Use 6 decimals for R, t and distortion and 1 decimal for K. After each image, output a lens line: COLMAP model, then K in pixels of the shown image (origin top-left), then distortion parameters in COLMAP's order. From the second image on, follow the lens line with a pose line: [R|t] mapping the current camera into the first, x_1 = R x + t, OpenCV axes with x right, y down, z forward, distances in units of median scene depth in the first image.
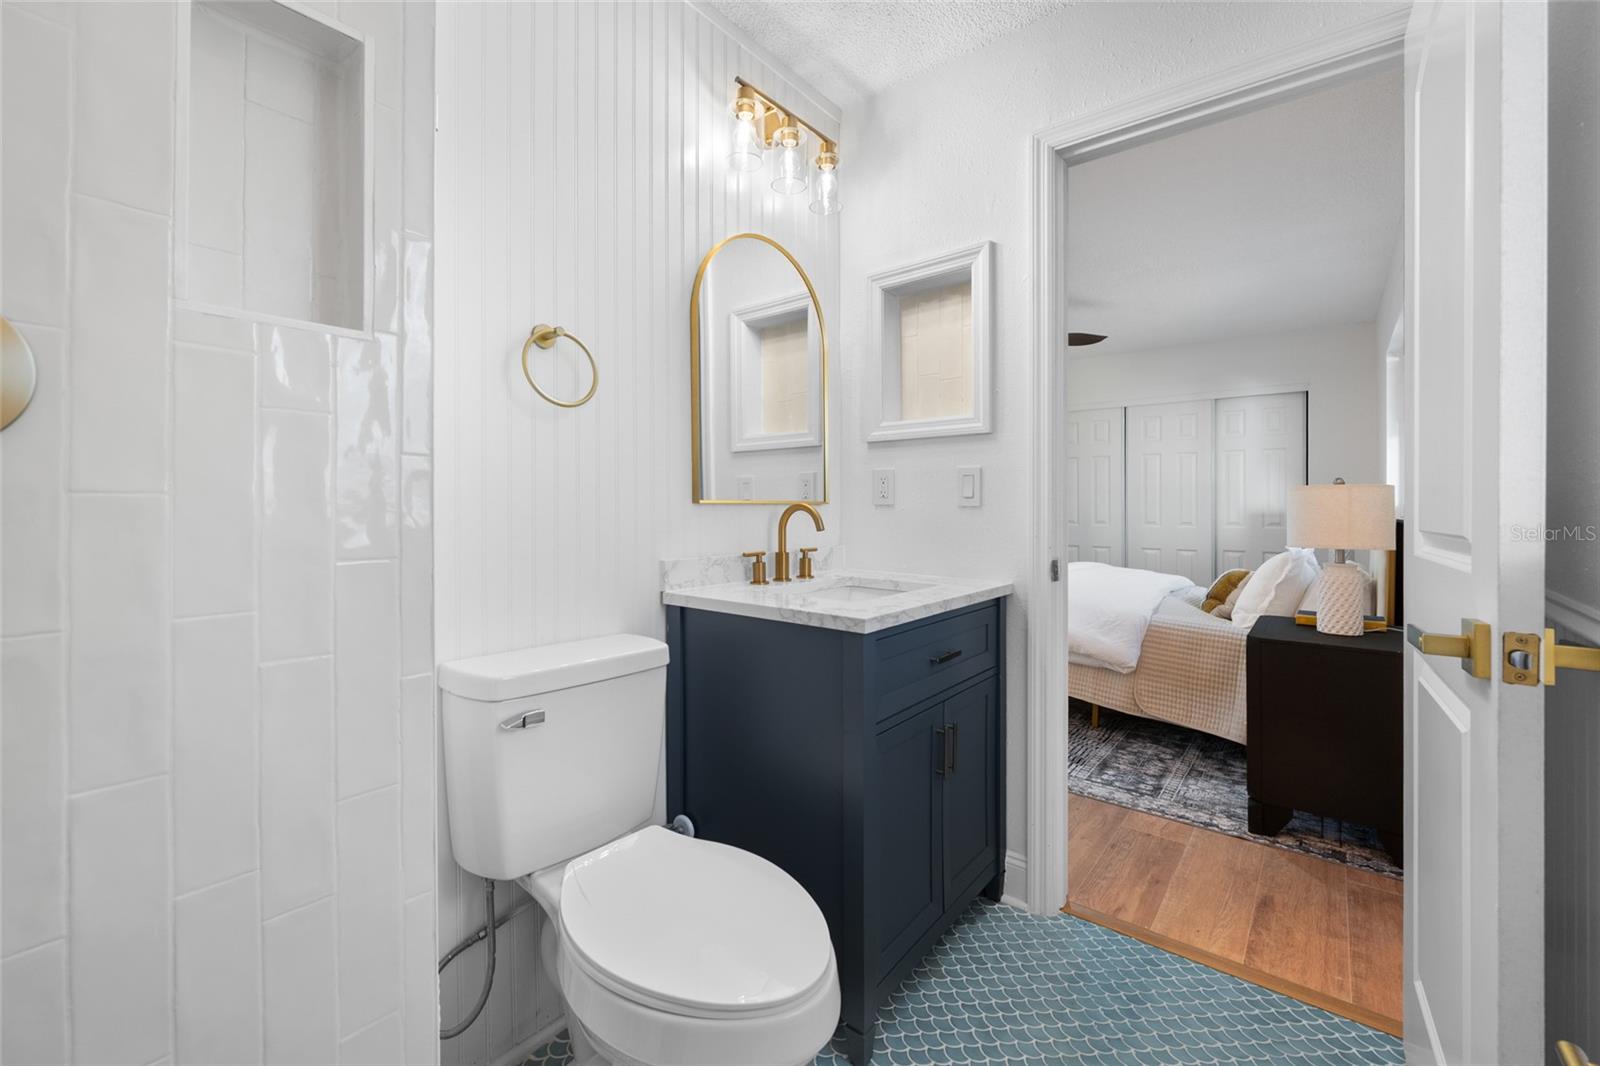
lens RADIAL K [[632.5, 0, 799.8], [0, 632.5, 518.5], [0, 0, 1]] dist [0.000230, 0.000758]
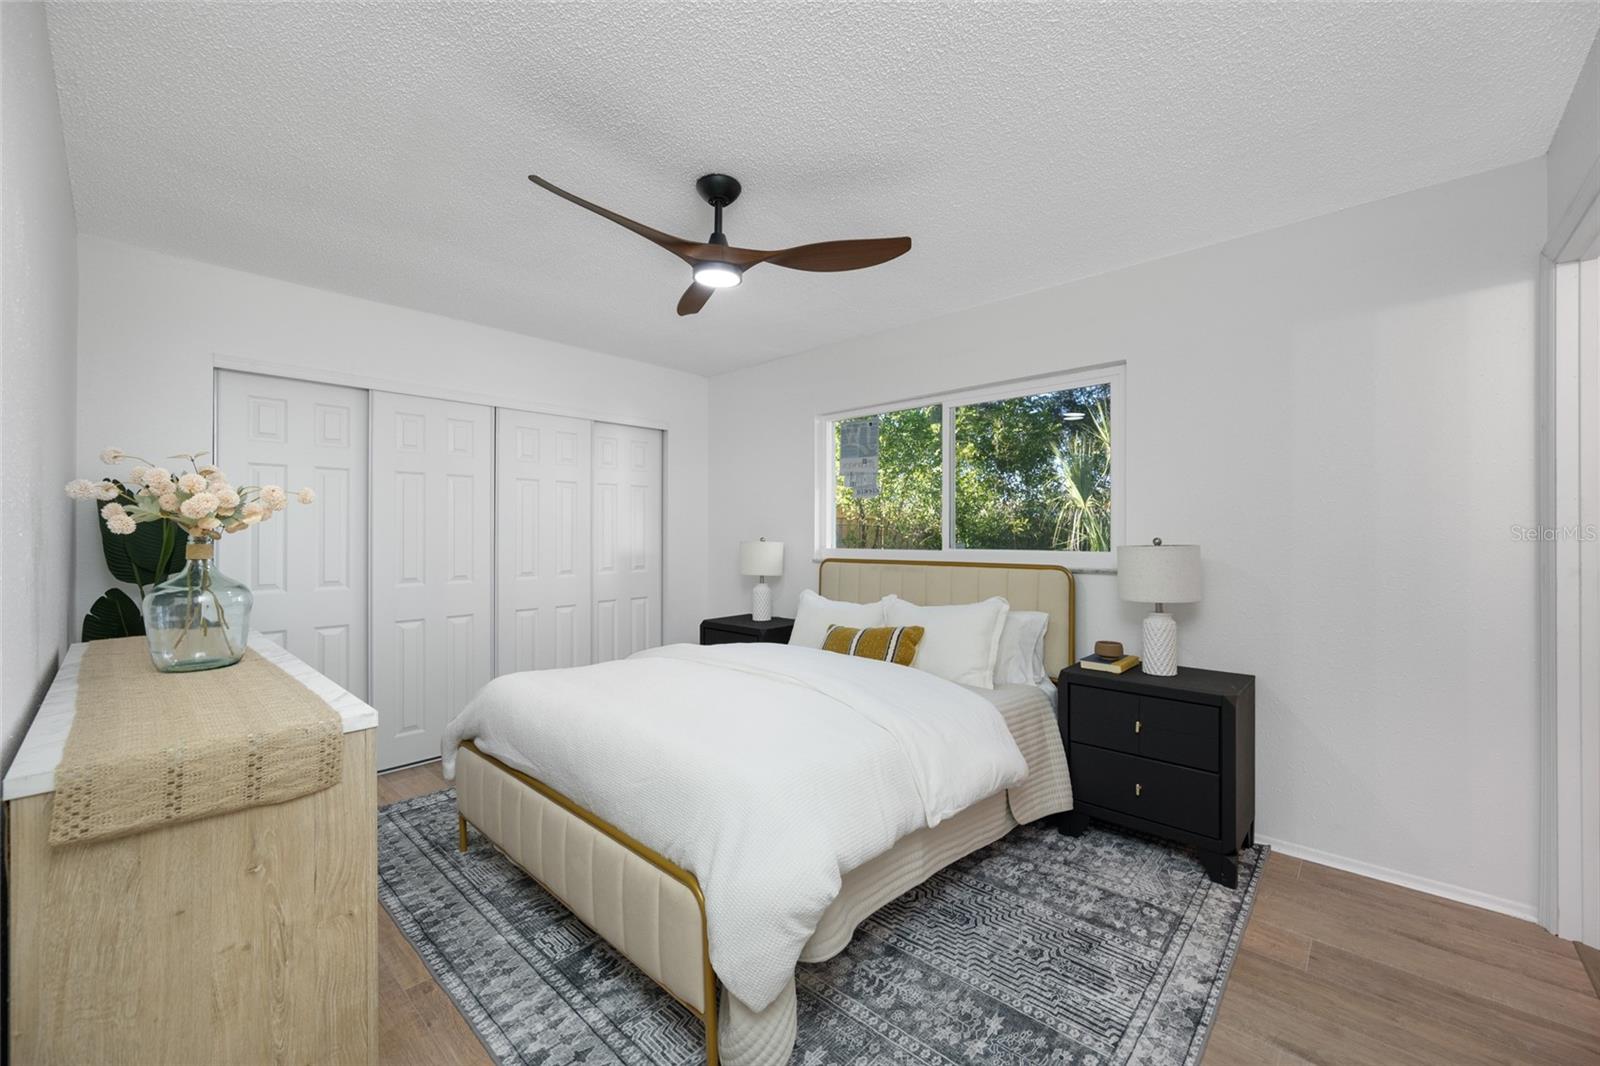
lens RADIAL K [[632.5, 0, 798.3], [0, 632.5, 527.5], [0, 0, 1]] dist [0.000230, 0.000758]
pose [[0.084003, 0.009944, 0.996416, -0.303454], [0.011514, 0.999874, -0.010950, -0.070688], [-0.996399, 0.012393, 0.083877, 1.312145]]
